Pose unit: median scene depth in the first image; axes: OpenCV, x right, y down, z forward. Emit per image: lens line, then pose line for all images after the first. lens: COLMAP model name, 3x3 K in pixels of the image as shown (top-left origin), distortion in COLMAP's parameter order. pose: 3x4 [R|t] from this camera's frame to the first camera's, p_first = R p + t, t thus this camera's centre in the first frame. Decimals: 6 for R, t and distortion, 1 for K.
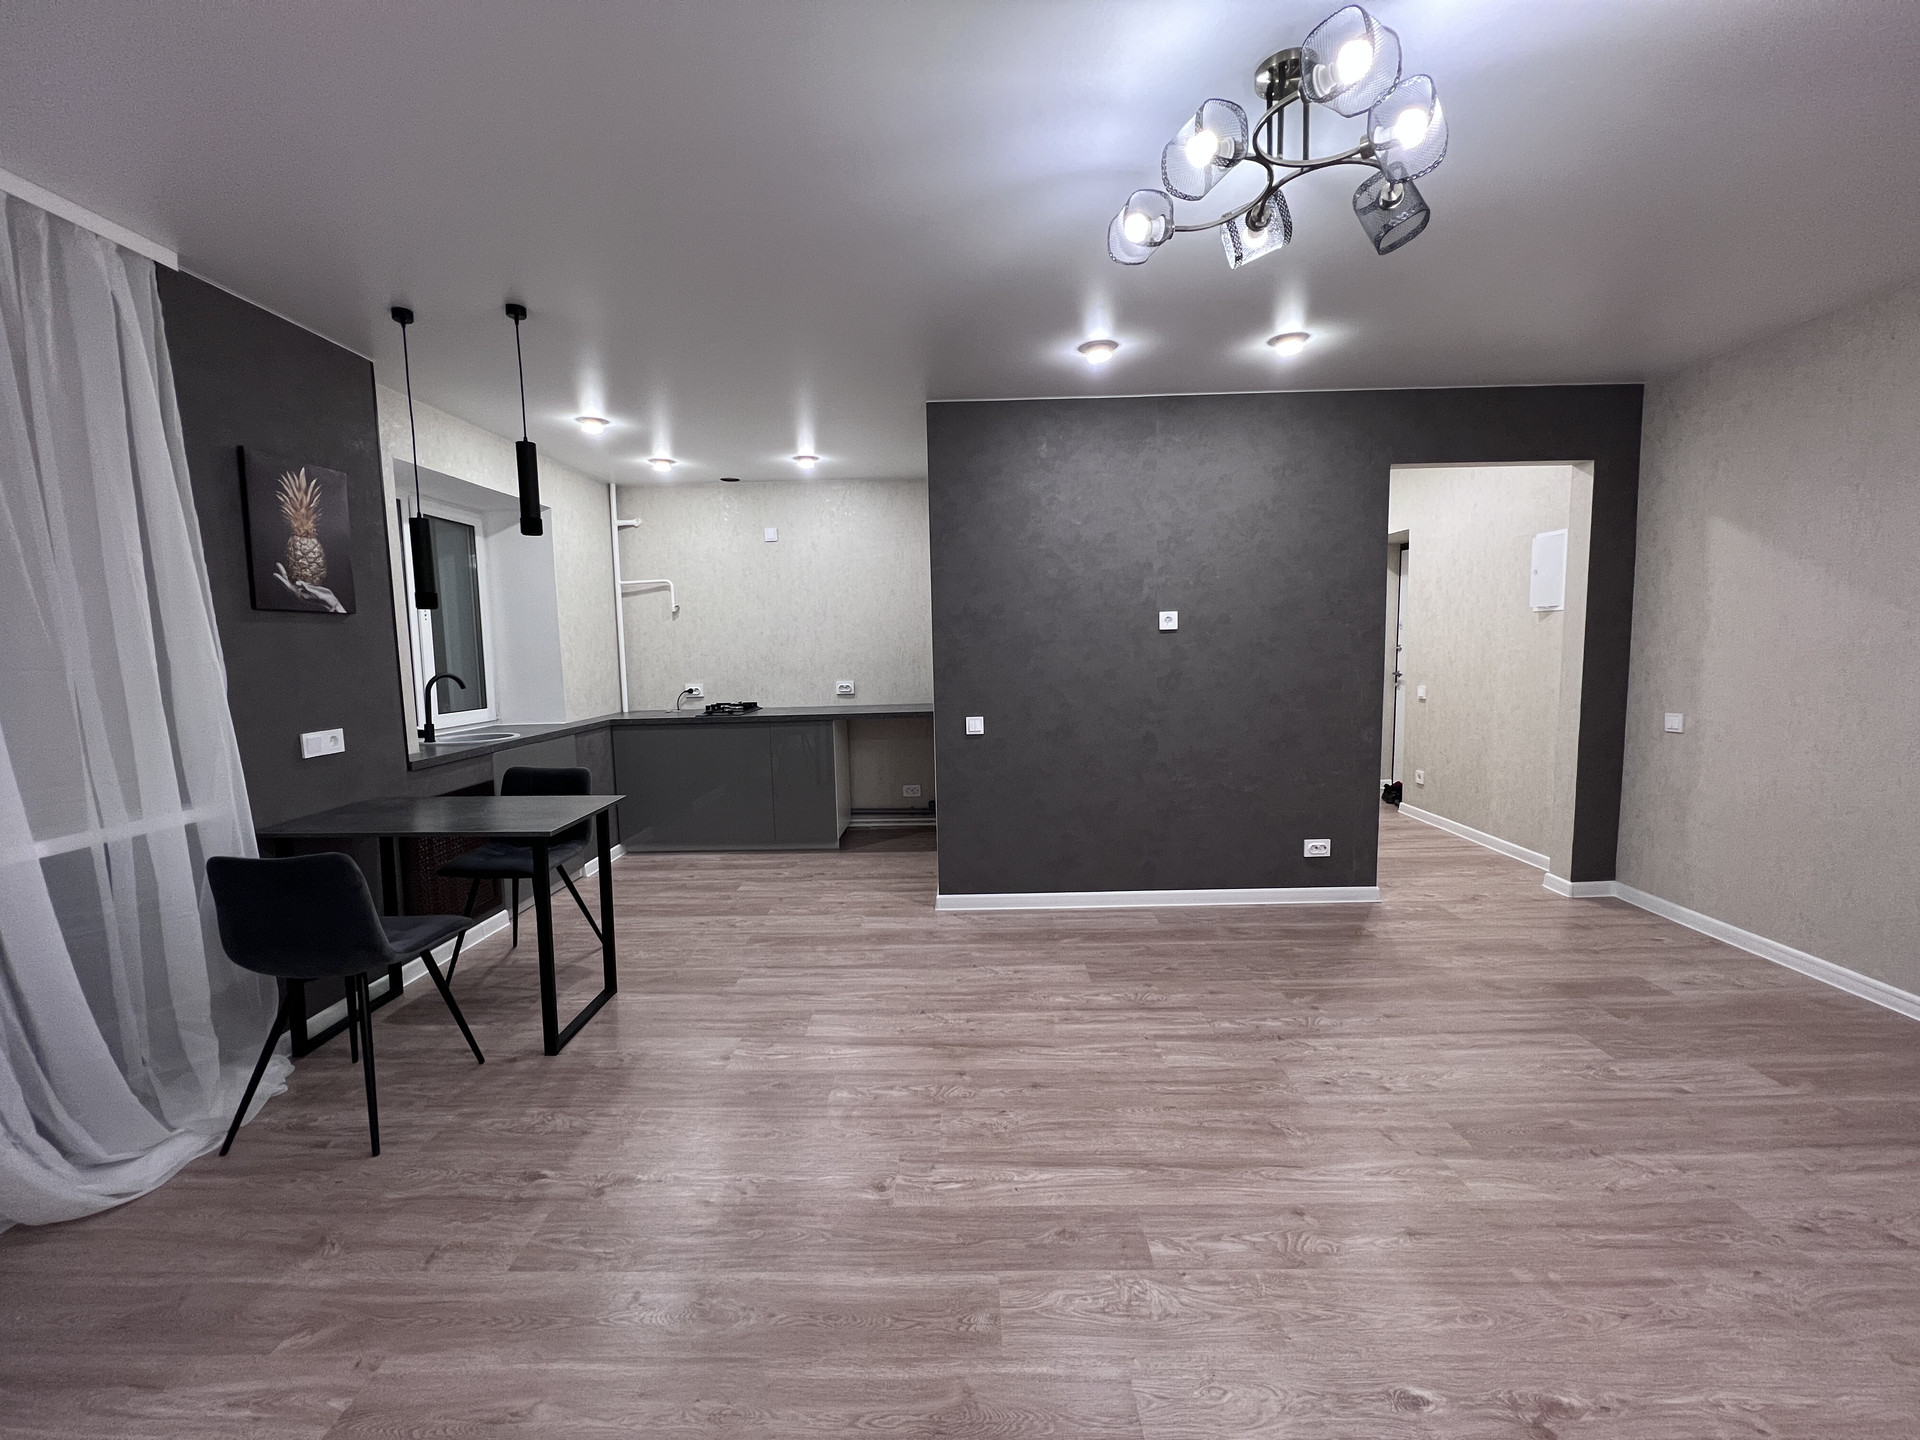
lens RADIAL K [[767.1, 0, 955.0], [0, 767.1, 715.7], [0, 0, 1]] dist [-0.003027, 0.001037]
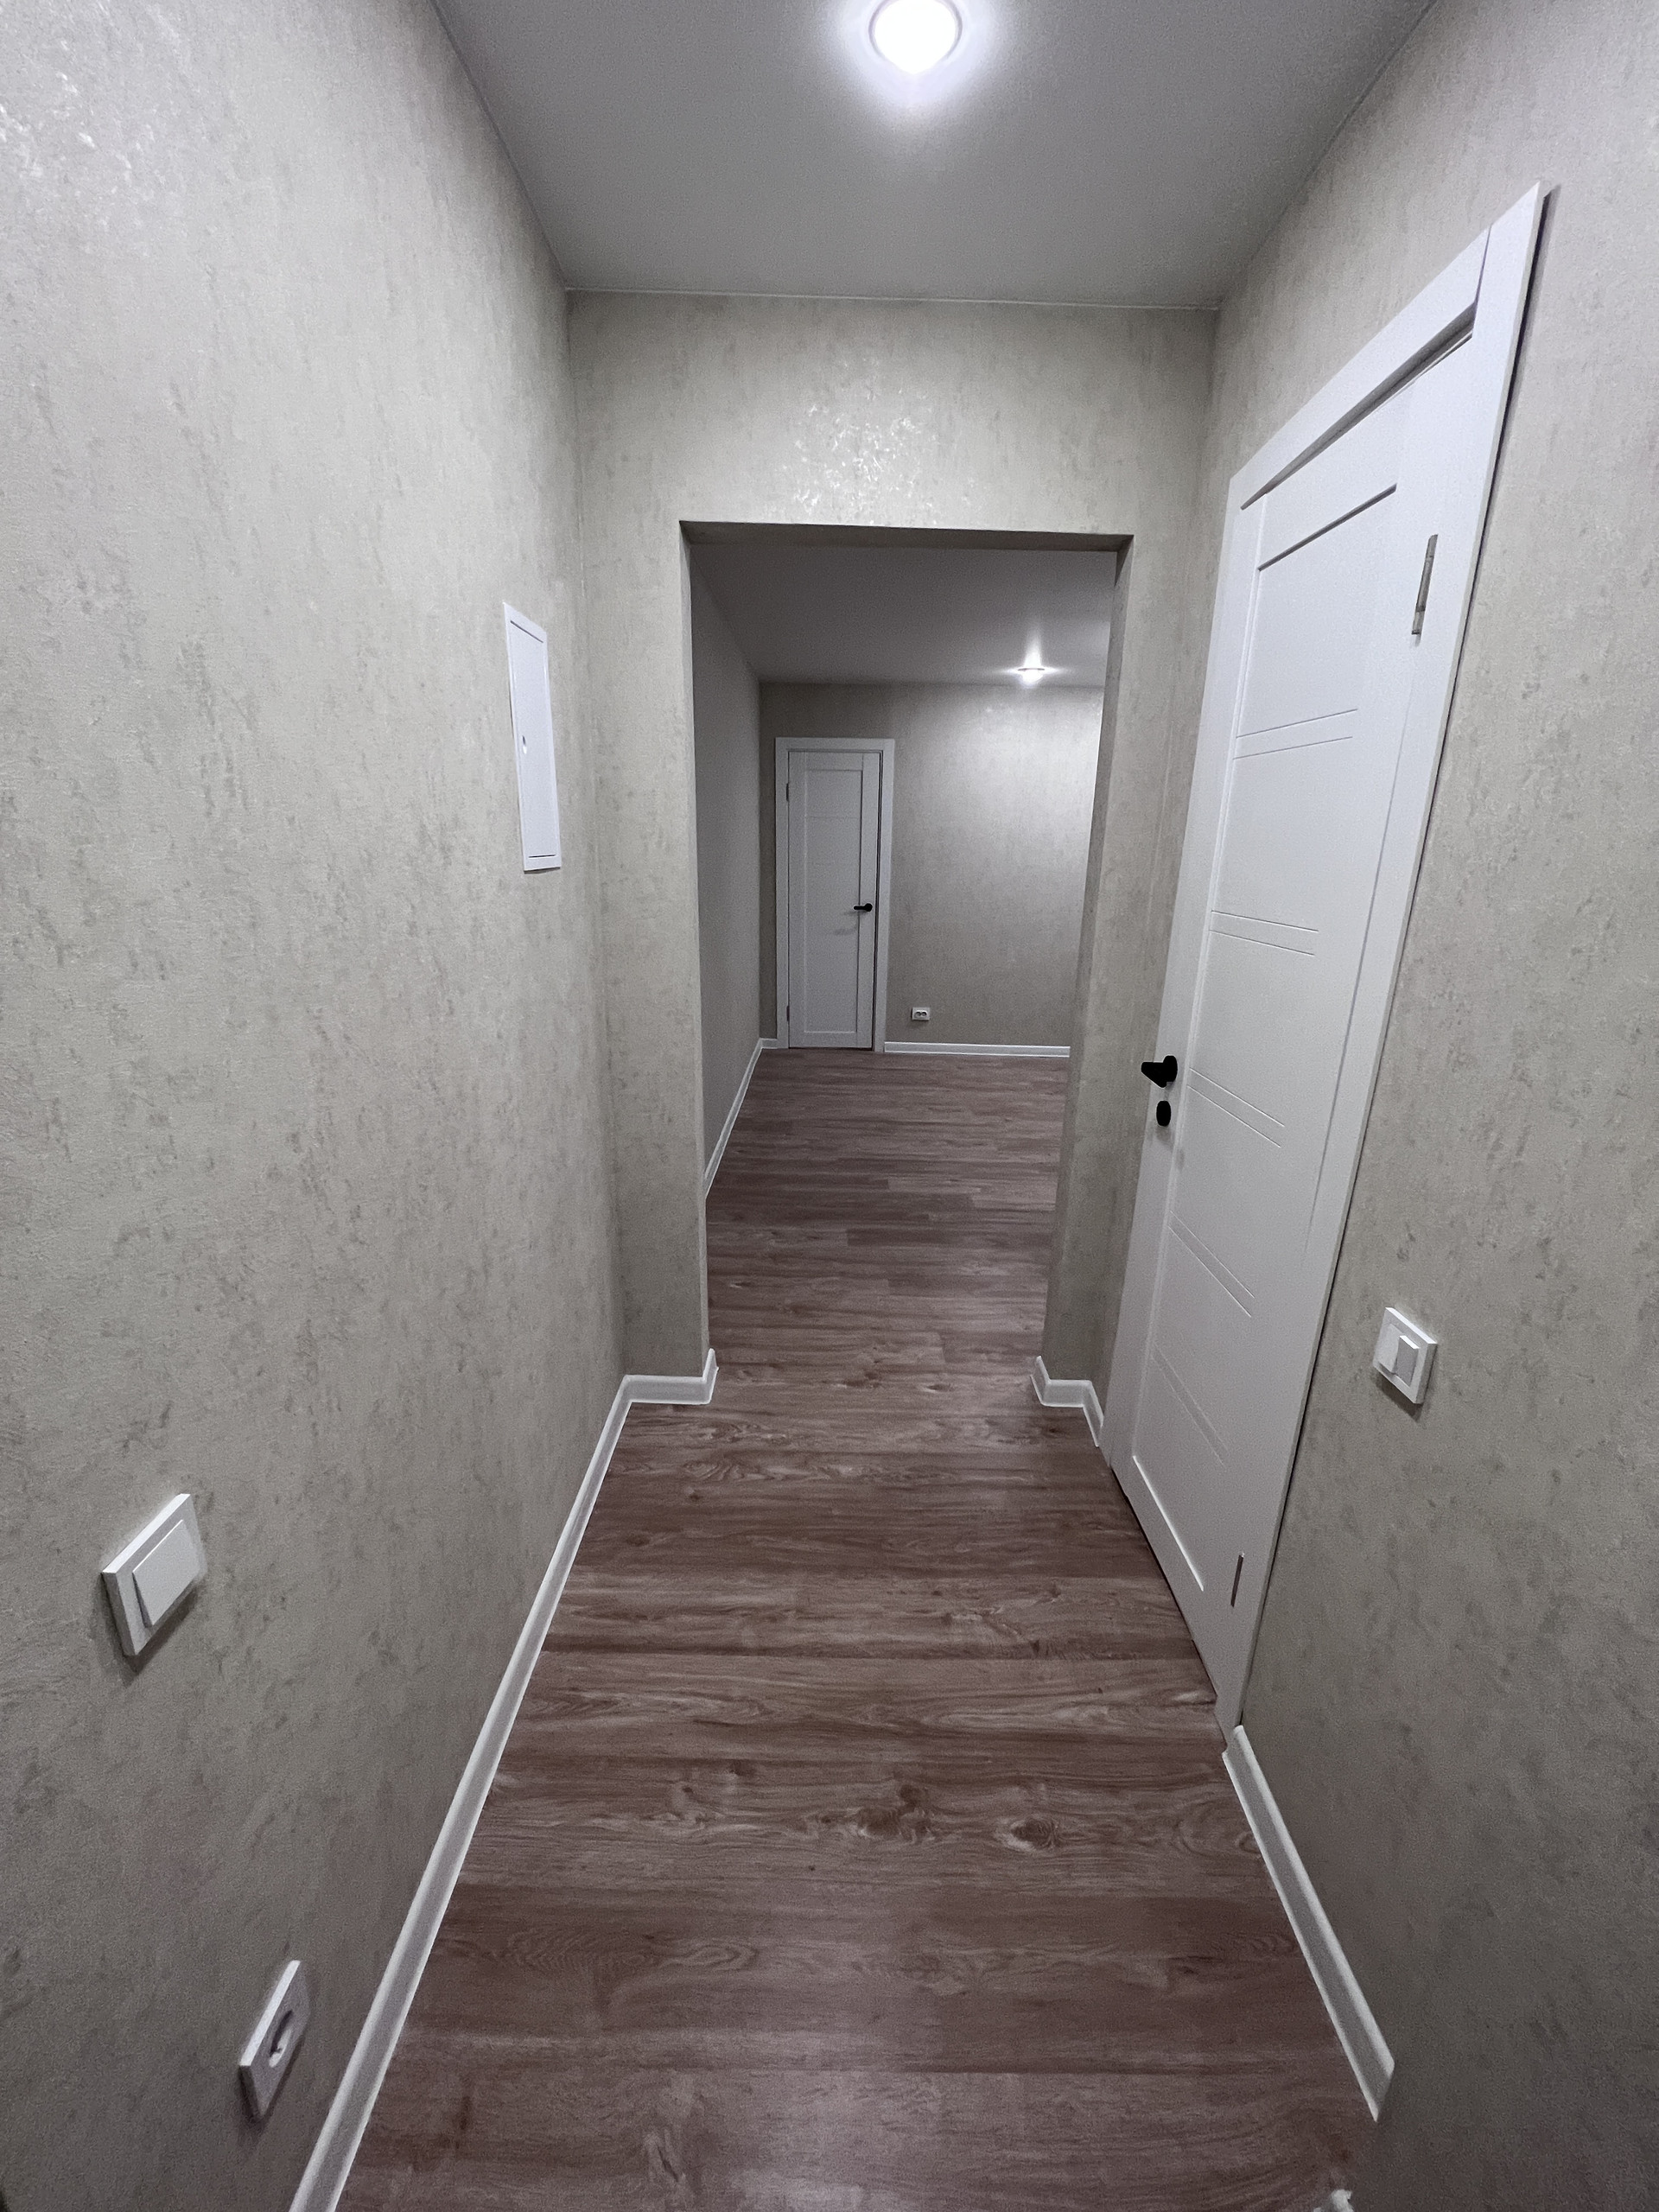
lens RADIAL K [[886.8, 0, 829.5], [0, 886.8, 1106.0], [0, 0, 1]] dist [-0.002662, -0.000469]
pose [[-0.999957, 0.008309, -0.004224, 0.865207], [0.006081, 0.924958, 0.380022, -0.252215], [0.007065, 0.379979, -0.924968, 1.881914]]
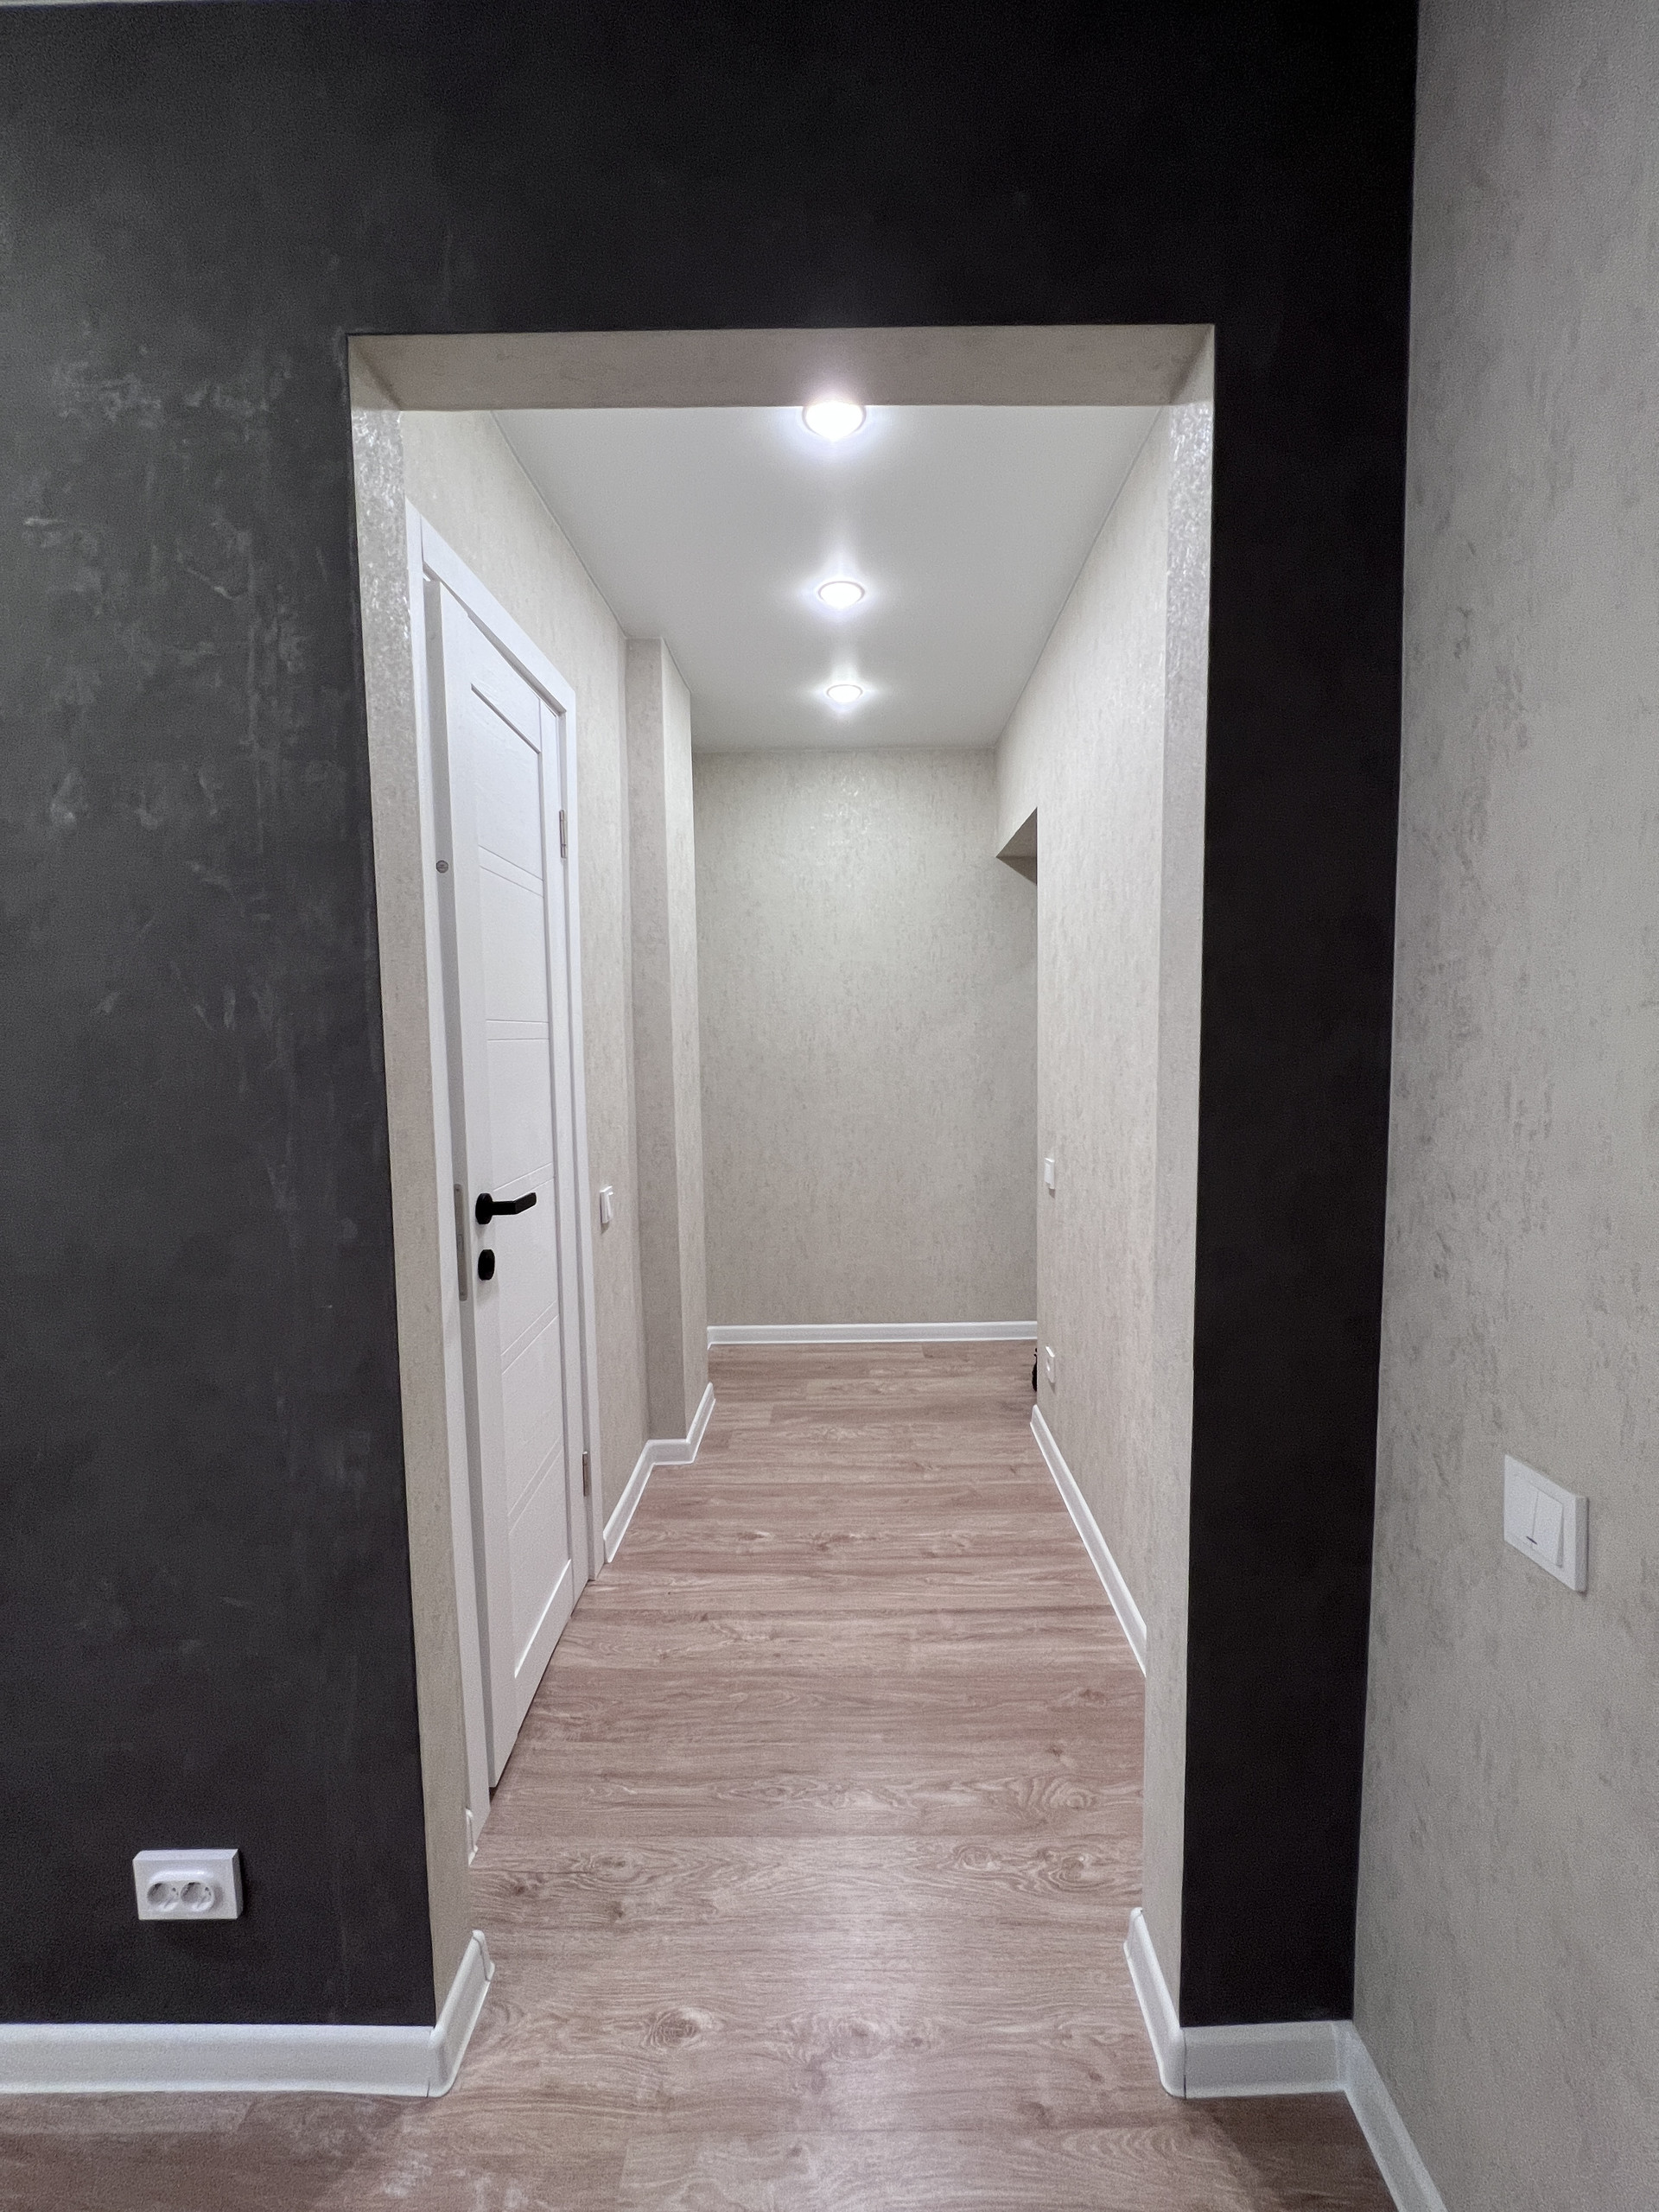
lens RADIAL K [[883.7, 0, 833.5], [0, 883.7, 1099.7], [0, 0, 1]] dist [-0.003027, 0.001037]
pose [[0.999950, 0.009927, 0.001263, 0.828934], [-0.009900, 0.999757, -0.019719, -0.104971], [-0.001459, 0.019705, 0.999805, 0.845725]]
